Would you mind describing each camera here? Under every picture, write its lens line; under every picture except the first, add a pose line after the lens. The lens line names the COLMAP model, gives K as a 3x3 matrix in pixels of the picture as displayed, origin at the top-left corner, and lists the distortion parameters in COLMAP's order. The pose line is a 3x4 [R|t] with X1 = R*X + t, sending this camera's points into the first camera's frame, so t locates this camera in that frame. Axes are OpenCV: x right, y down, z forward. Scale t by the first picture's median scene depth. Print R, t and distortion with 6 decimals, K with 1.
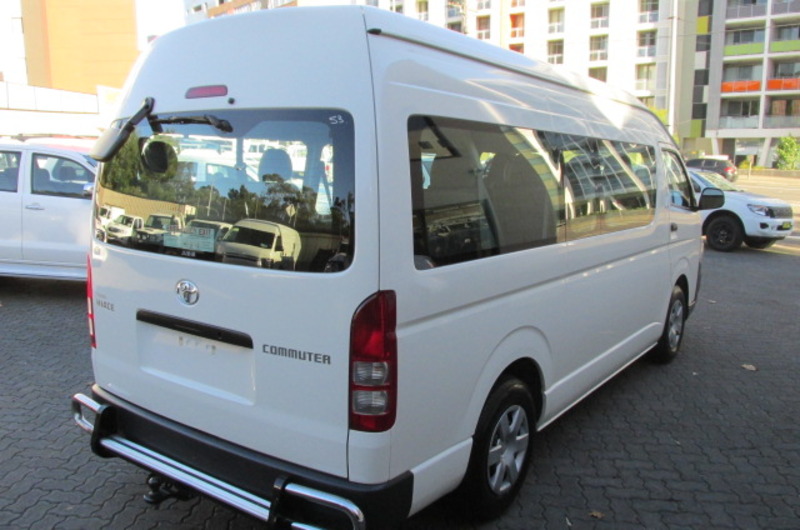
lens RADIAL K [[674.1, 0, 404.9], [0, 674.1, 267.0], [0, 0, 1]] dist [-0.033288, 0.013091]
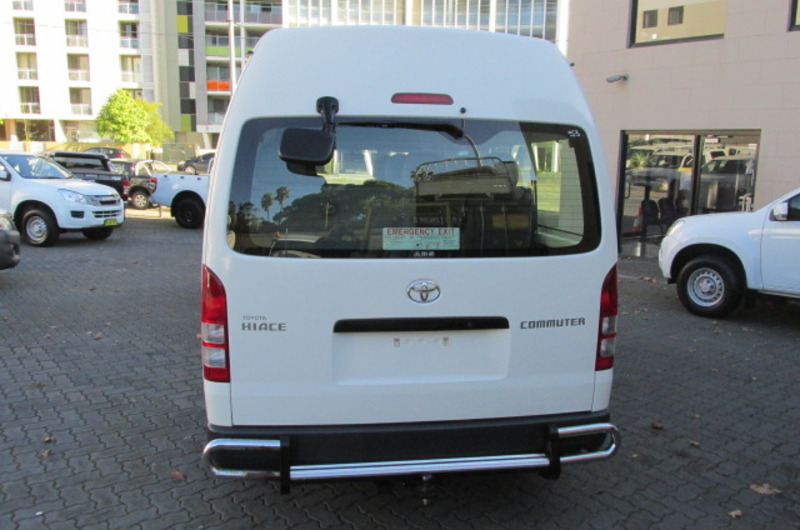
lens RADIAL K [[674.1, 0, 405.6], [0, 674.1, 269.2], [0, 0, 1]] dist [-0.033288, 0.013091]
pose [[0.711103, -0.109686, 0.694479, -0.076099], [0.099431, 0.993517, 0.055105, -0.004011], [-0.696022, 0.029867, 0.717399, 0.019323]]
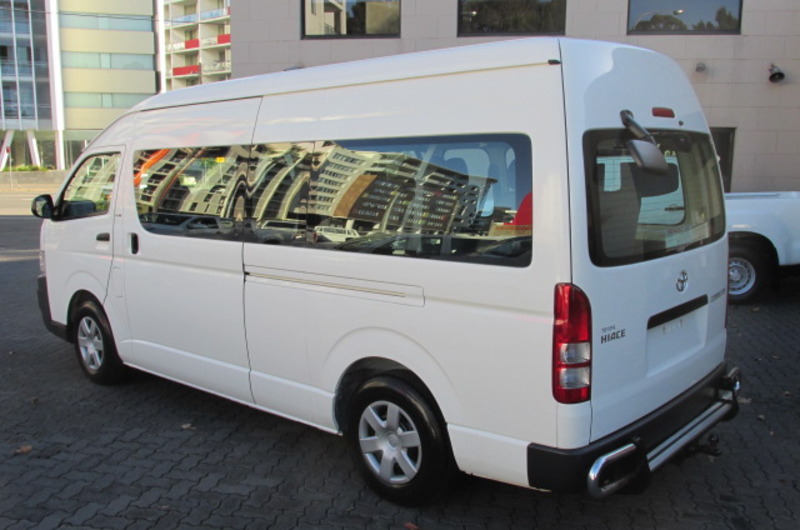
lens RADIAL K [[758.3, 0, 400.4], [0, 758.3, 260.0], [0, 0, 1]] dist [-0.002070, 0.000000]
pose [[0.094885, -0.149350, 0.984221, -0.120529], [0.168122, 0.976885, 0.132029, -0.018593], [-0.981189, 0.152941, 0.117801, 0.094947]]
